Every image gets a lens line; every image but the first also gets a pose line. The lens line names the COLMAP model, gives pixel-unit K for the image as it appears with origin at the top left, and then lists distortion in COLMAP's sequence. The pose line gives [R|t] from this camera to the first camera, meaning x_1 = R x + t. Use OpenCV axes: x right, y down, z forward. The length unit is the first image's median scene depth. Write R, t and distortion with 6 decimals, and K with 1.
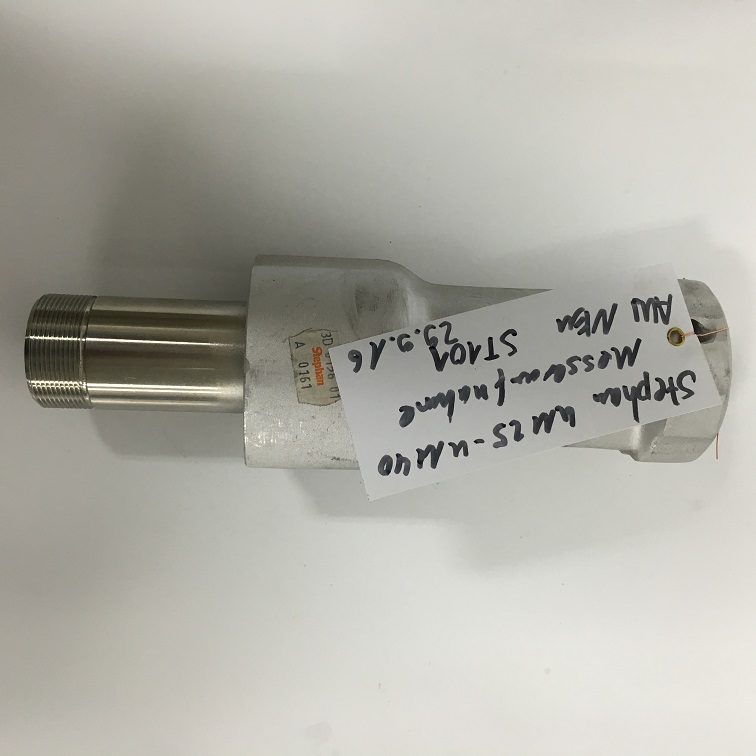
lens RADIAL K [[848.7, 0, 377.9], [0, 848.7, 378.3], [0, 0, 1]] dist [-0.015111, 0.000000]
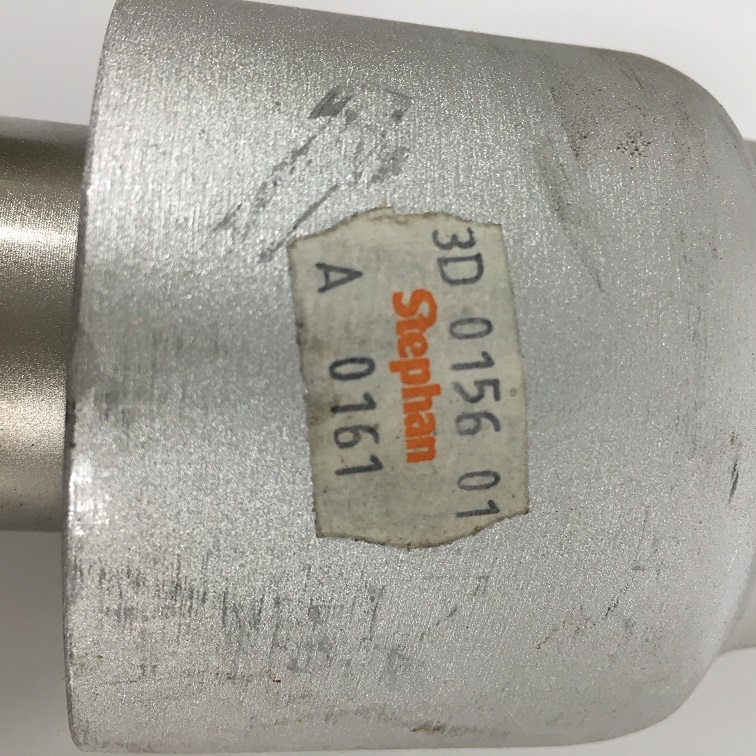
lens RADIAL K [[848.7, 0, 378.3], [0, 848.7, 377.1], [0, 0, 1]] dist [-0.015111, 0.000000]
pose [[0.980594, 0.029101, 0.193876, -0.123343], [-0.030222, 0.999539, 0.002826, -0.014506], [-0.193704, -0.008631, 0.981022, 0.782902]]
